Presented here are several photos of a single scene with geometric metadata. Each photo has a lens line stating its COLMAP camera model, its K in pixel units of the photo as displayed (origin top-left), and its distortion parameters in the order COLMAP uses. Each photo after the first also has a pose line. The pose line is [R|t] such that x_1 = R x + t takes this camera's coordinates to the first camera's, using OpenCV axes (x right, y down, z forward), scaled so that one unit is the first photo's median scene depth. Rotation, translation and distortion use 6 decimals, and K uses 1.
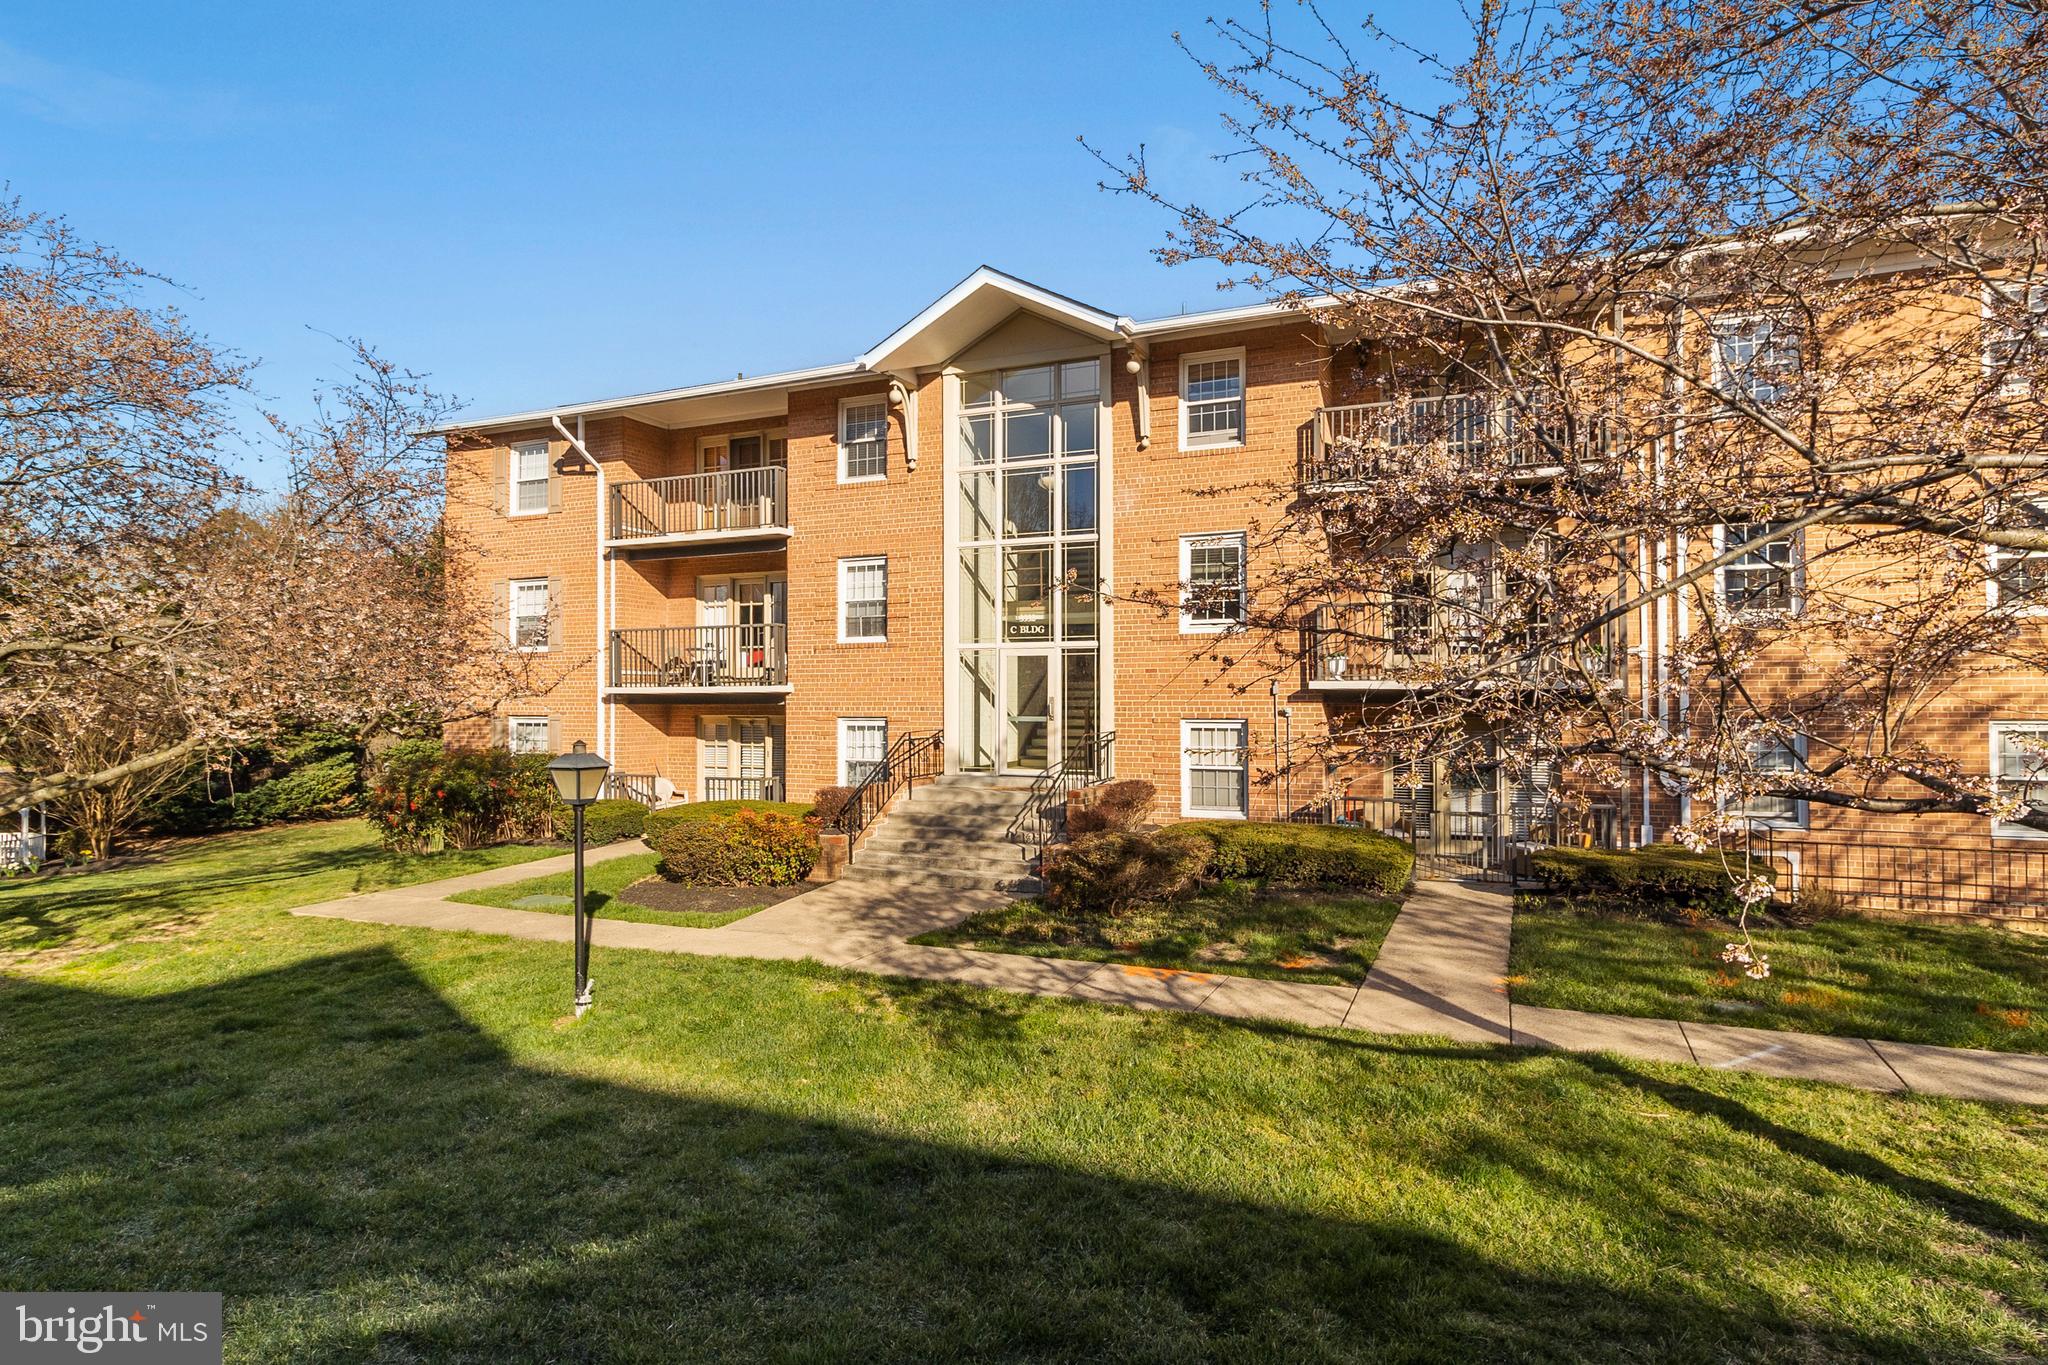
lens RADIAL K [[1077.0, 0, 1024.0], [0, 1077.0, 682.5], [0, 0, 1]] dist [-0.000145, -0.000212]
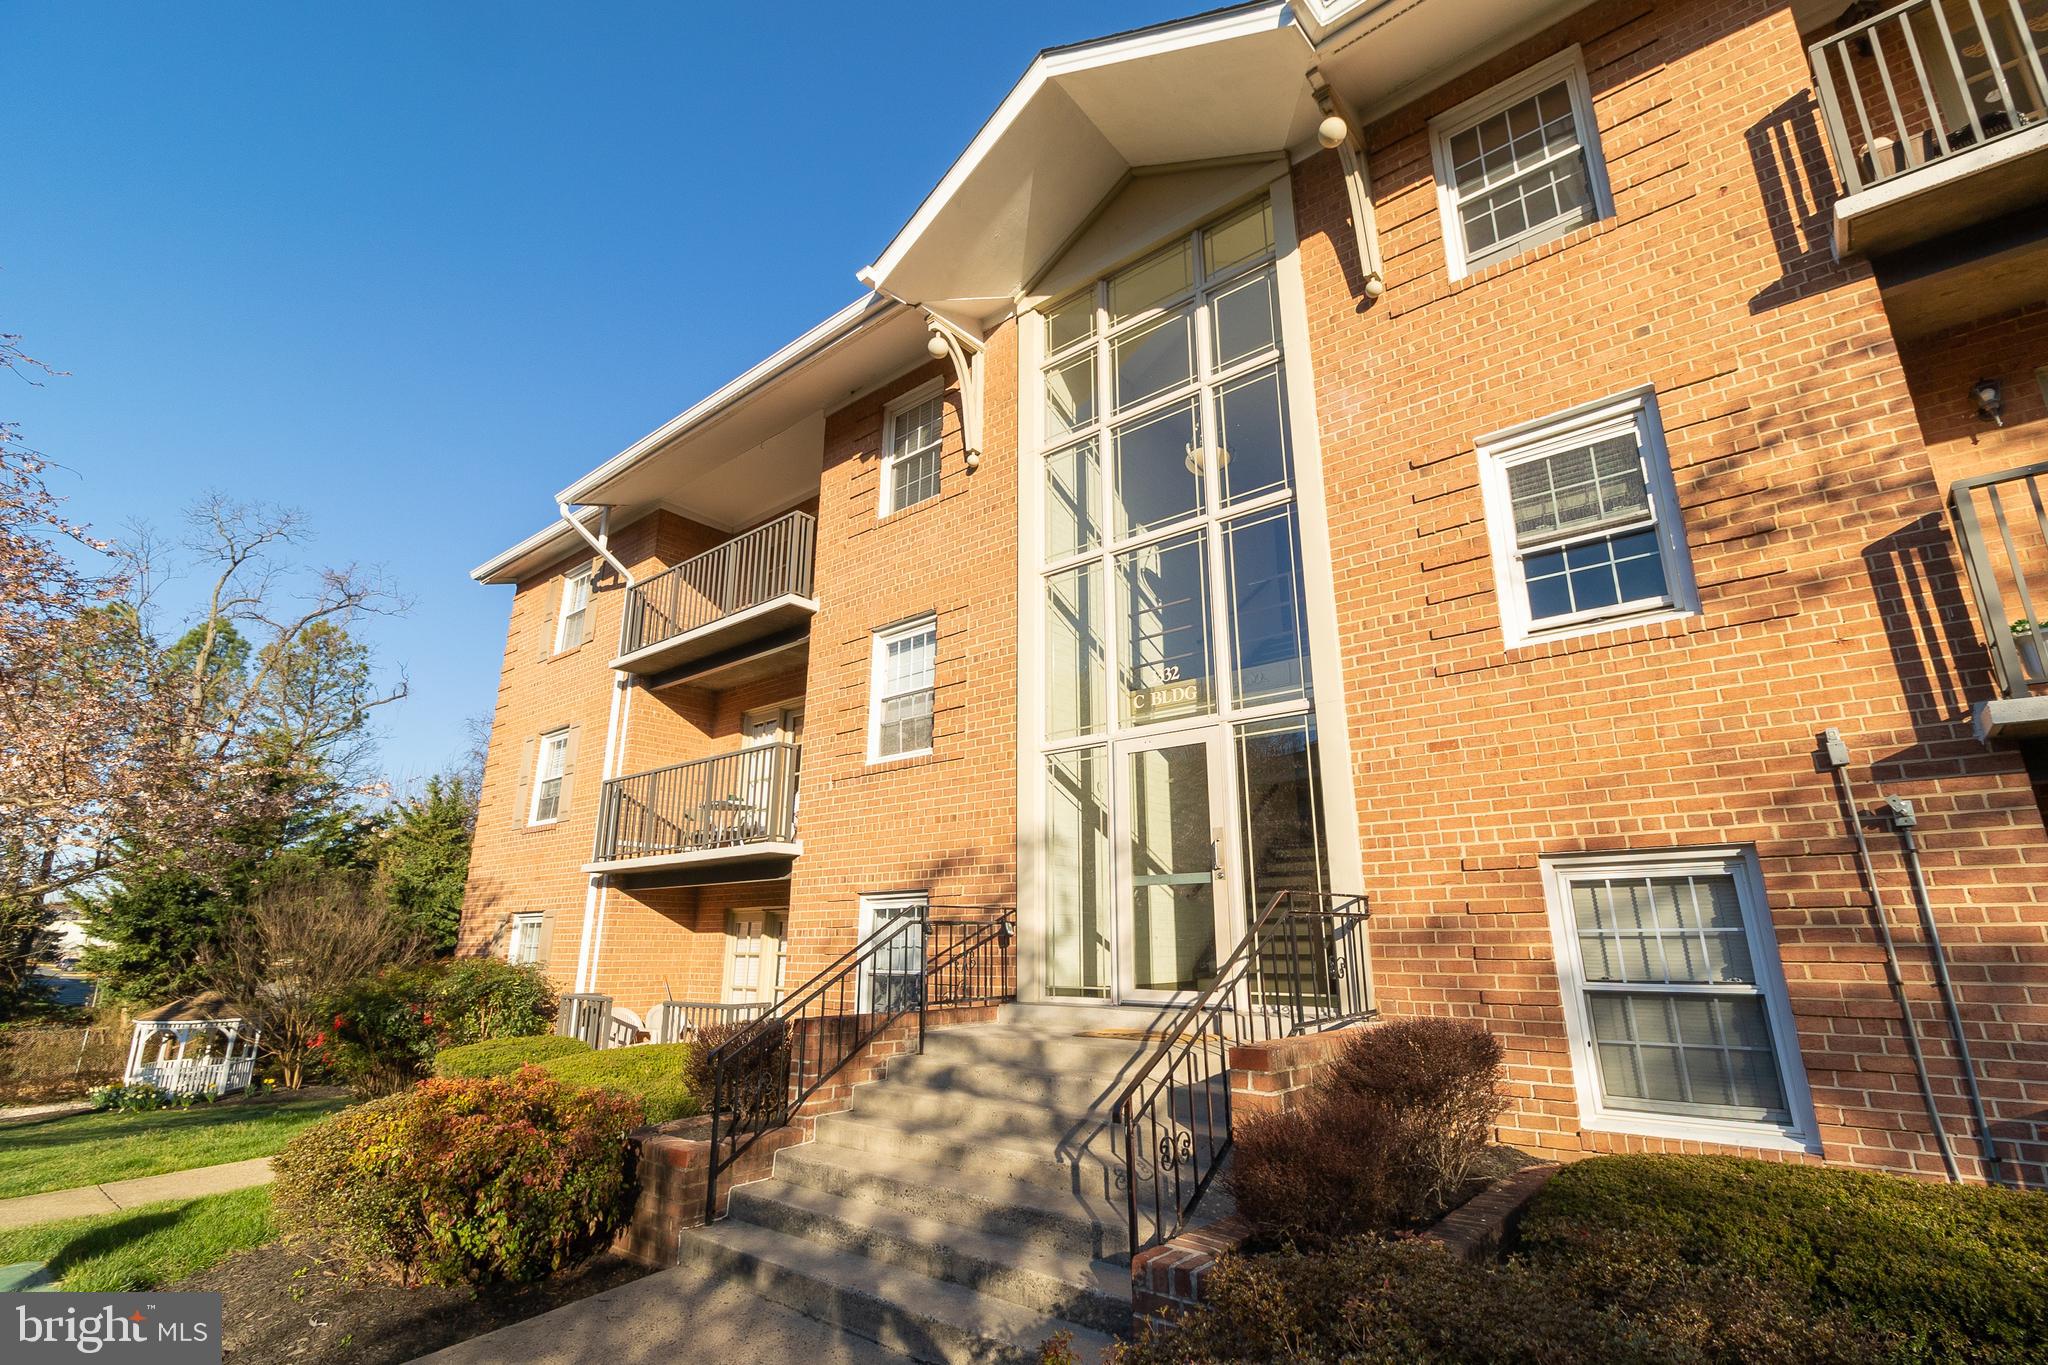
lens RADIAL K [[931.8, 0, 1030.2], [0, 931.8, 678.2], [0, 0, 1]] dist [-0.001242, -0.000041]
pose [[0.964853, -0.071251, -0.252947, 0.052328], [0.002035, 0.964539, -0.263933, 0.056038], [0.262782, 0.254141, 0.930783, 0.569300]]
